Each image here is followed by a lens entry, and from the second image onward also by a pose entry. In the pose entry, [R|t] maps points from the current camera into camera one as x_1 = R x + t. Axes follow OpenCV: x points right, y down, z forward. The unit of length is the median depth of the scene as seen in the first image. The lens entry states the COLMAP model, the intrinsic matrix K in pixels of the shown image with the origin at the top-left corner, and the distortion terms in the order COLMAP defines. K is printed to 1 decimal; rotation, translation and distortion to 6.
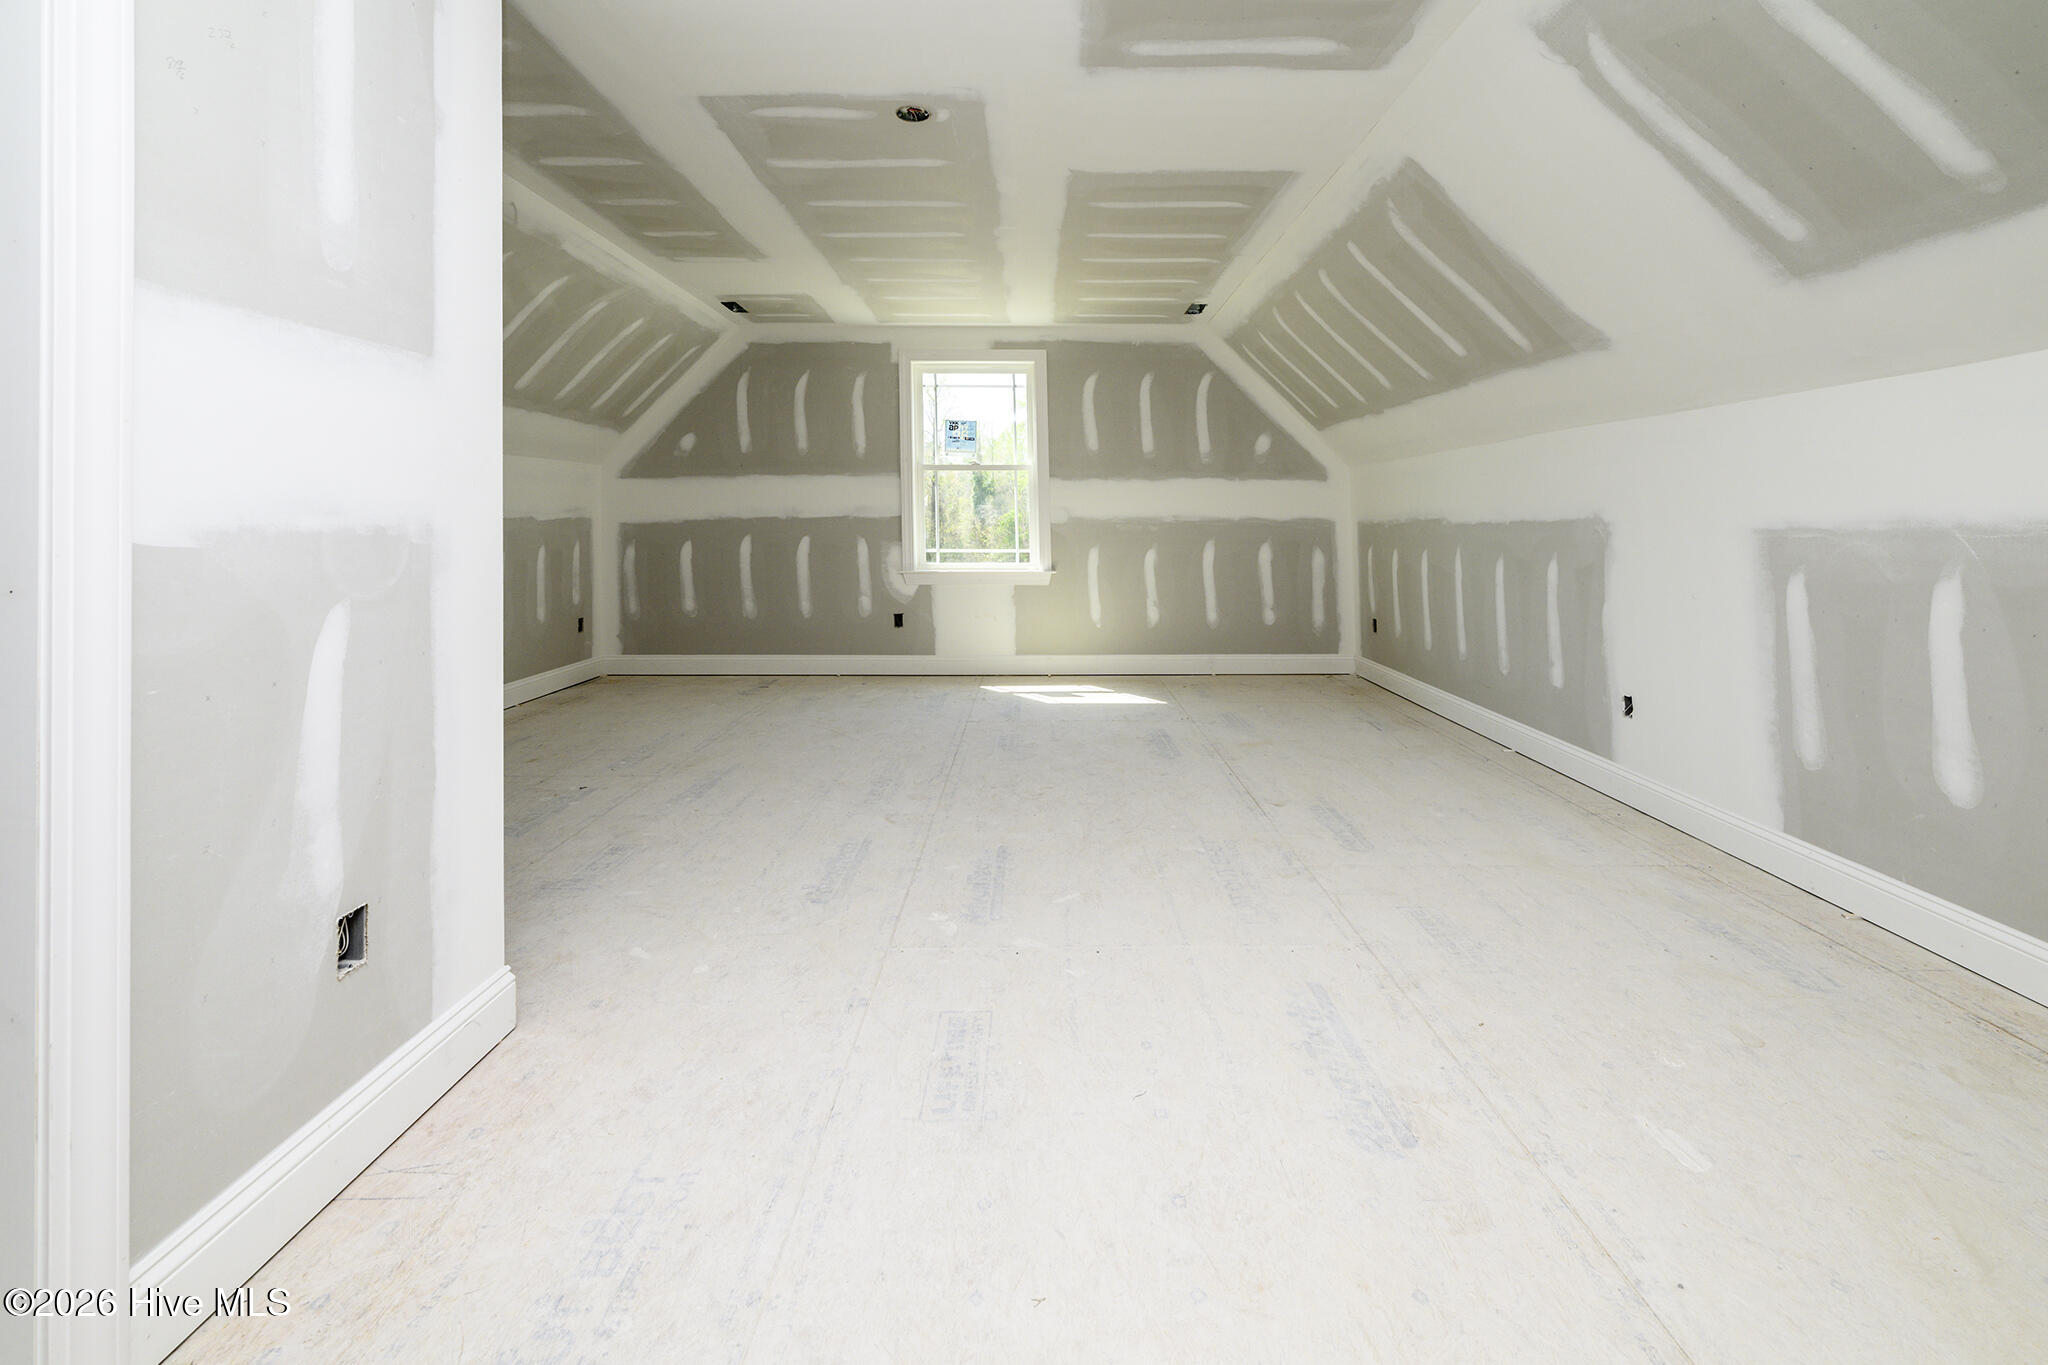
lens RADIAL K [[823.0, 0, 1136.2], [0, 823.0, 655.1], [0, 0, 1]] dist [0.000113, -0.000053]
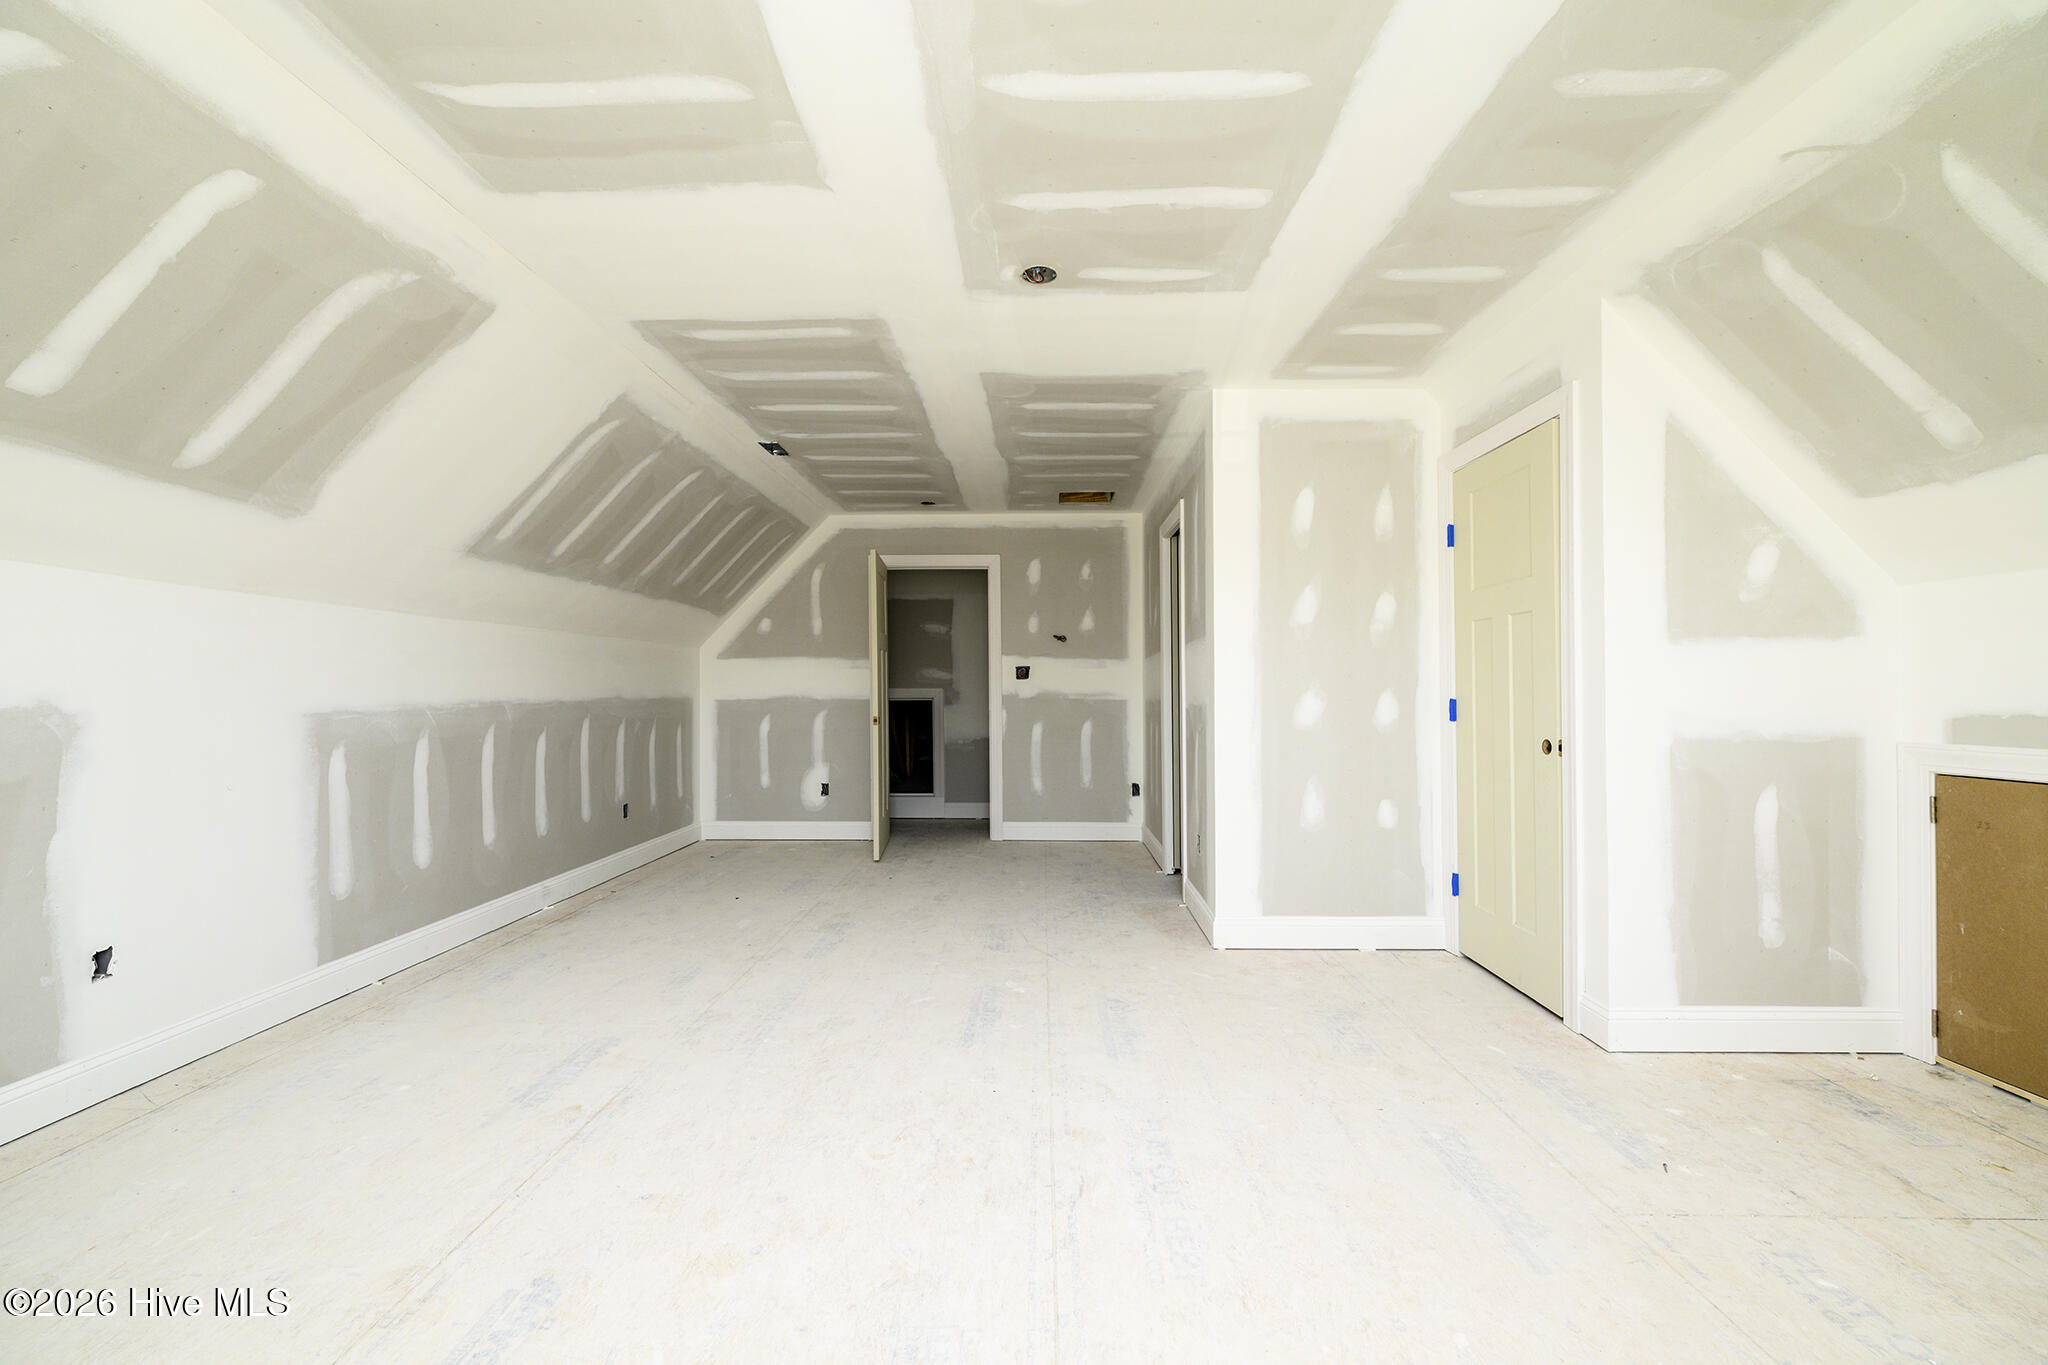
lens RADIAL K [[819.2, 0, 1041.1], [0, 819.2, 673.9], [0, 0, 1]] dist [0.001305, 0.000079]
pose [[-0.992886, 0.002625, 0.119039, -0.386983], [0.019170, 0.990240, 0.138050, -0.345944], [-0.117515, 0.139350, -0.983246, 1.998121]]
